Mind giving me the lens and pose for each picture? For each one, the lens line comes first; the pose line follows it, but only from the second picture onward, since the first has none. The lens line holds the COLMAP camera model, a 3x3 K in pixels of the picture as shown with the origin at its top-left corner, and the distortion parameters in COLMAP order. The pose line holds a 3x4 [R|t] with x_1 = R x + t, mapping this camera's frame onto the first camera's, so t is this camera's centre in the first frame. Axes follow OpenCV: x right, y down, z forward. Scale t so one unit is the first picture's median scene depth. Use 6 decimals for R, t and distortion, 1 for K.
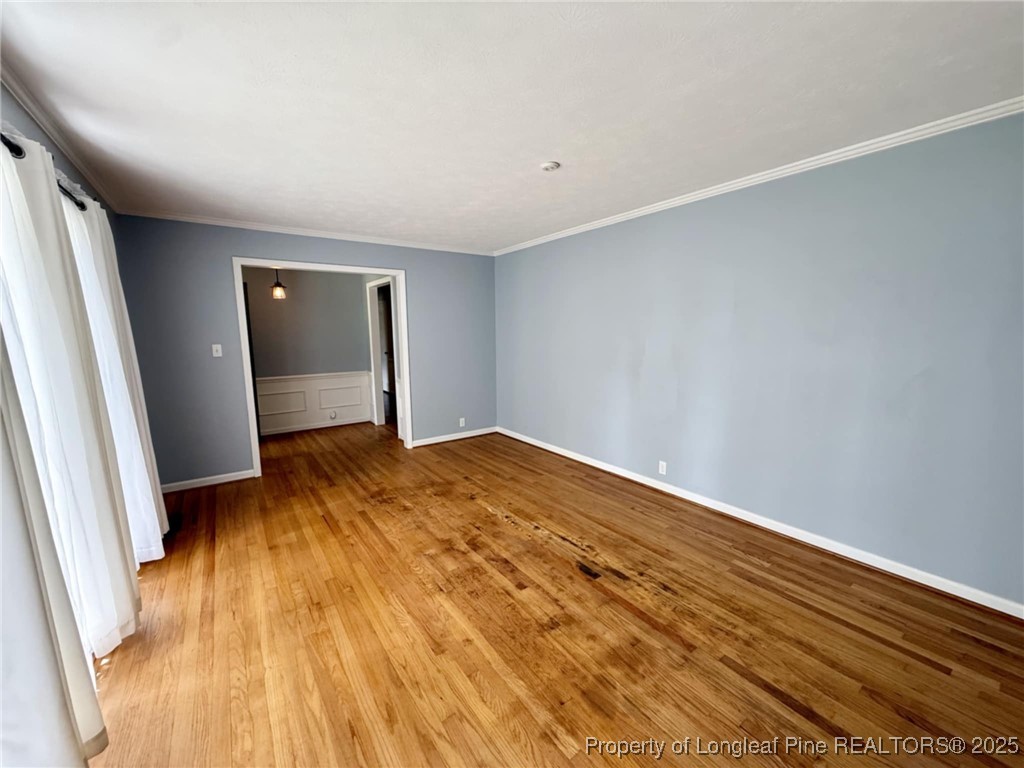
lens RADIAL K [[406.2, 0, 509.4], [0, 406.2, 381.9], [0, 0, 1]] dist [0.008314, -0.001243]
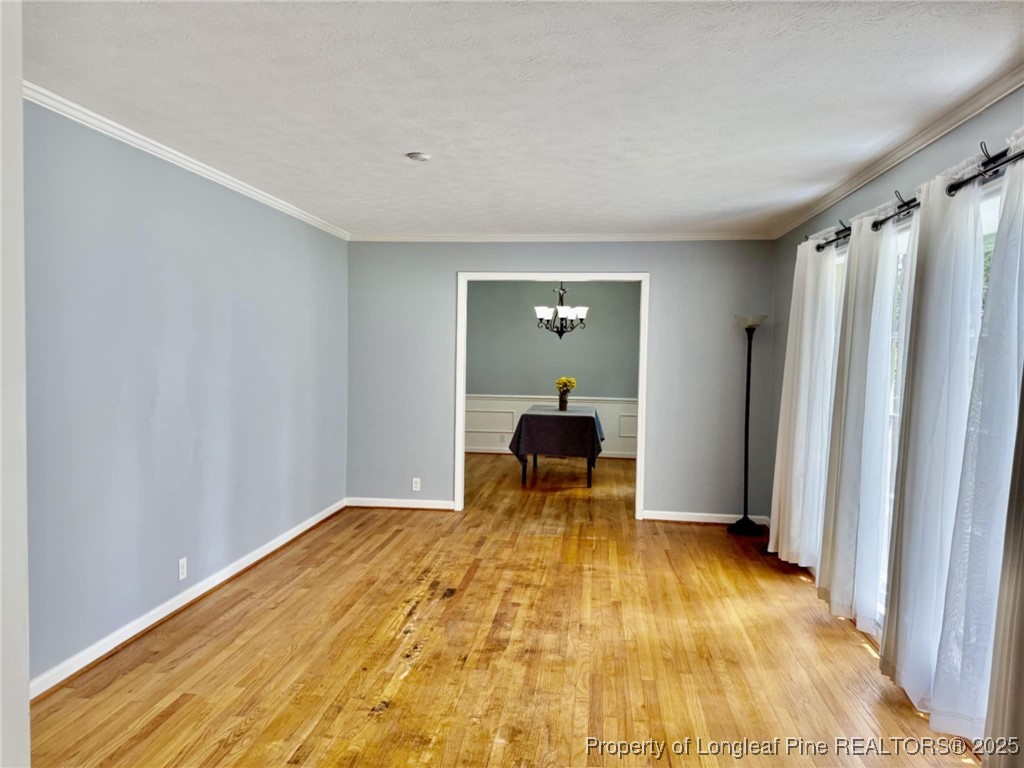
lens RADIAL K [[712.9, 0, 515.3], [0, 712.9, 382.4], [0, 0, 1]] dist [0.069709, -0.009638]
pose [[-0.742177, -0.033350, 0.669374, -1.043738], [0.076966, 0.987912, 0.134558, -0.257004], [-0.665770, 0.151385, -0.730639, 2.023405]]
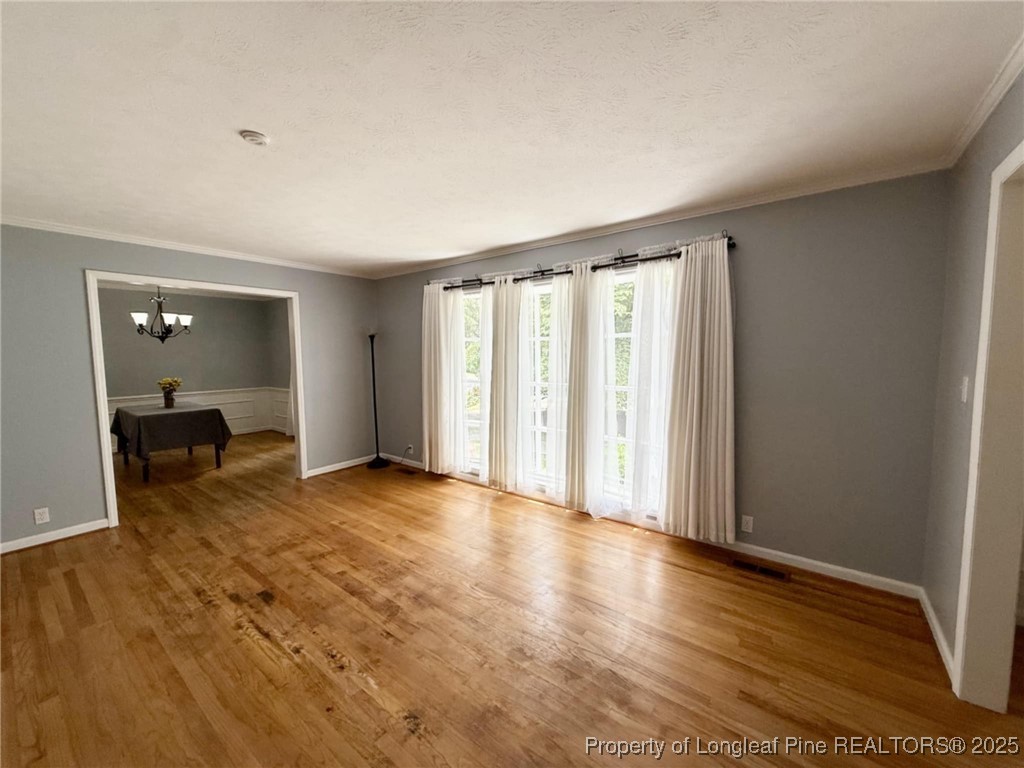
lens RADIAL K [[406.2, 0, 504.4], [0, 406.2, 383.8], [0, 0, 1]] dist [0.008314, -0.001243]
pose [[-0.960557, 0.044482, -0.274504, -0.112217], [-0.014657, 0.977653, 0.209713, -0.256841], [0.277698, 0.205464, -0.938439, 1.929742]]
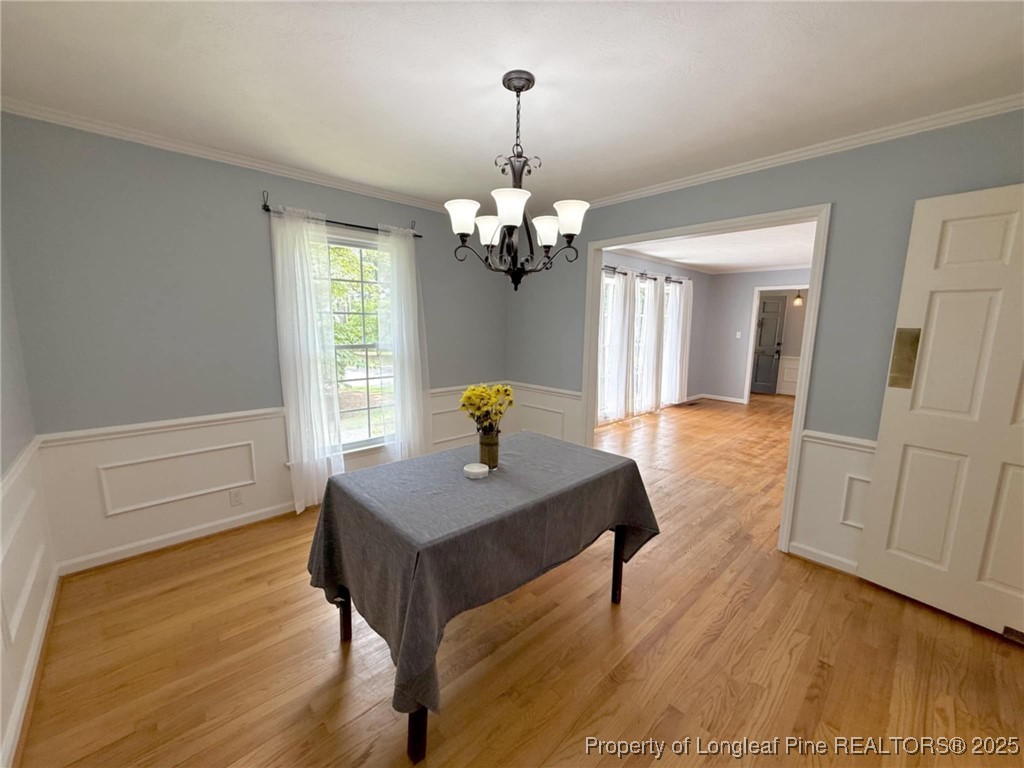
lens RADIAL K [[406.2, 0, 512.3], [0, 406.2, 385.8], [0, 0, 1]] dist [0.008314, -0.001243]
pose [[0.137462, 0.163191, -0.976971, 1.675792], [-0.145091, 0.979013, 0.143117, 0.063584], [0.979823, 0.122077, 0.158254, -0.560359]]
